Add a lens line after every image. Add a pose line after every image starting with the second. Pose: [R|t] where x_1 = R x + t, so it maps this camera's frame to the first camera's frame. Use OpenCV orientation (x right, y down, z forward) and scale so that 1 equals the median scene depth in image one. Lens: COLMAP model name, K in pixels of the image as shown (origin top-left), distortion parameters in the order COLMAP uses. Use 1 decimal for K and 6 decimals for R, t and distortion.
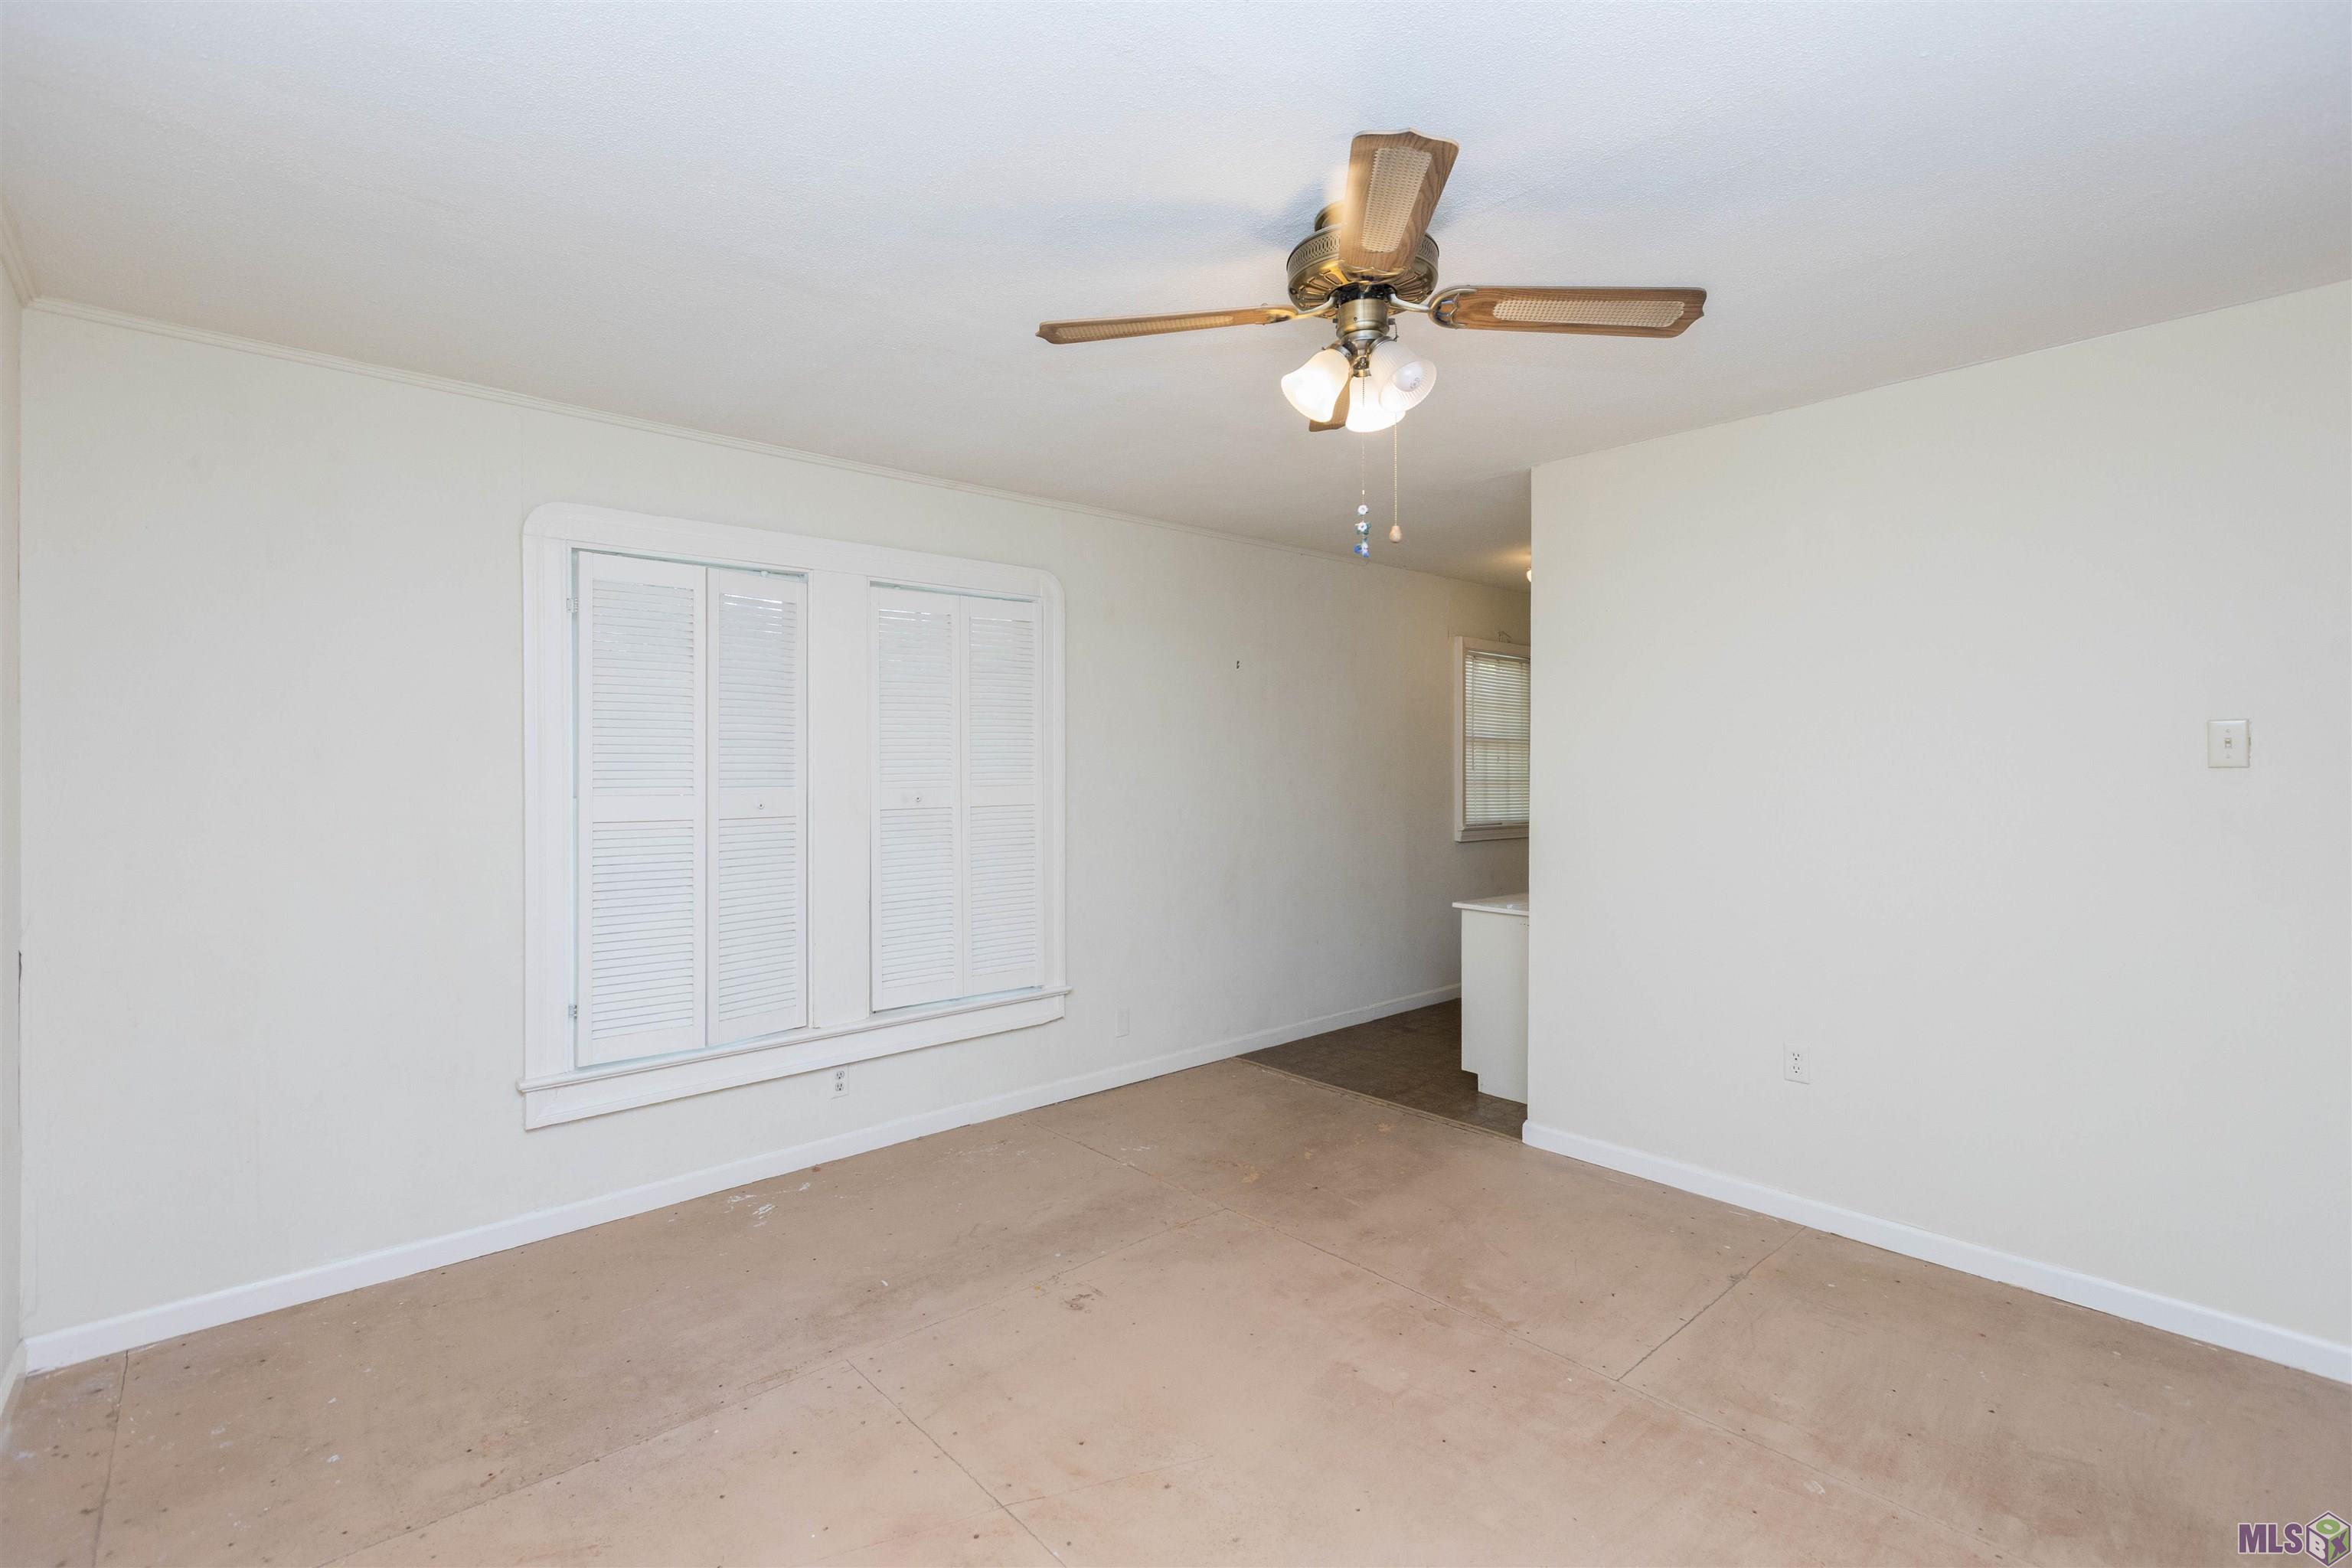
lens RADIAL K [[1060.5, 0, 1175.6], [0, 1060.5, 770.3], [0, 0, 1]] dist [0.001192, -0.000101]
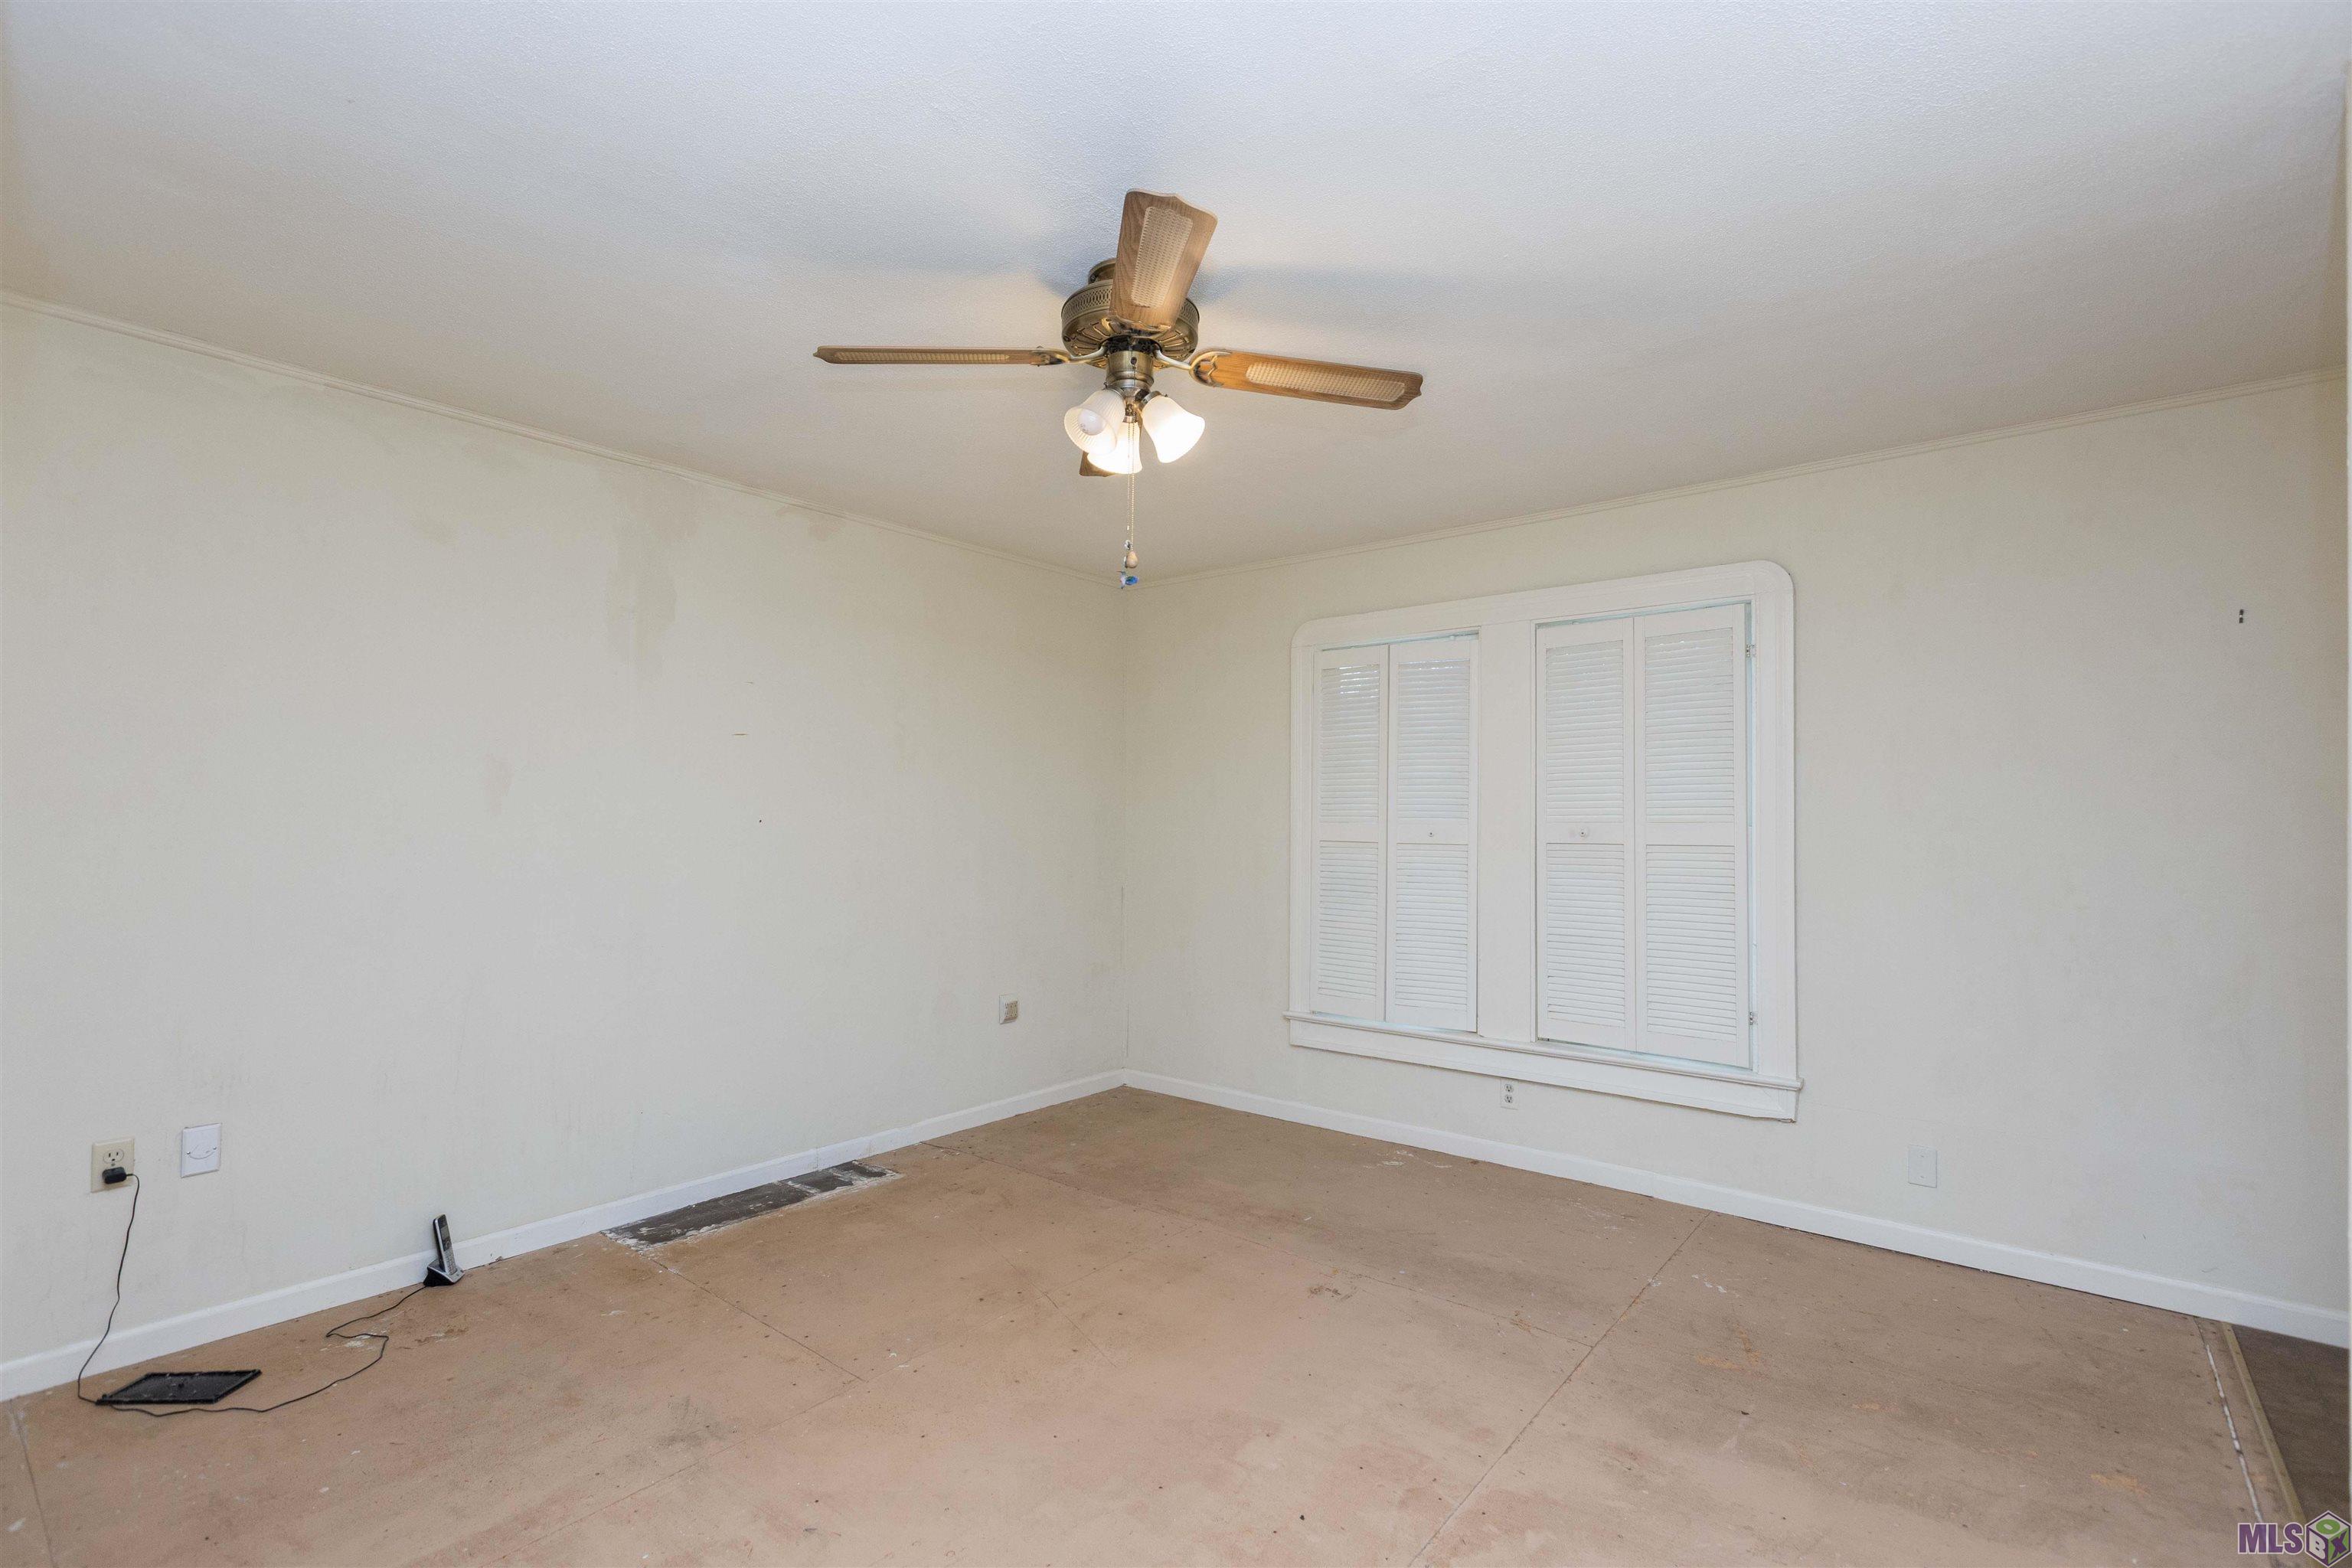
lens RADIAL K [[1060.5, 0, 1175.4], [0, 1060.5, 799.5], [0, 0, 1]] dist [0.001192, -0.000101]
pose [[0.153639, -0.016784, -0.987984, 0.716350], [-0.009622, 0.999783, -0.018481, 0.018615], [0.988080, 0.012346, 0.153445, 0.509858]]
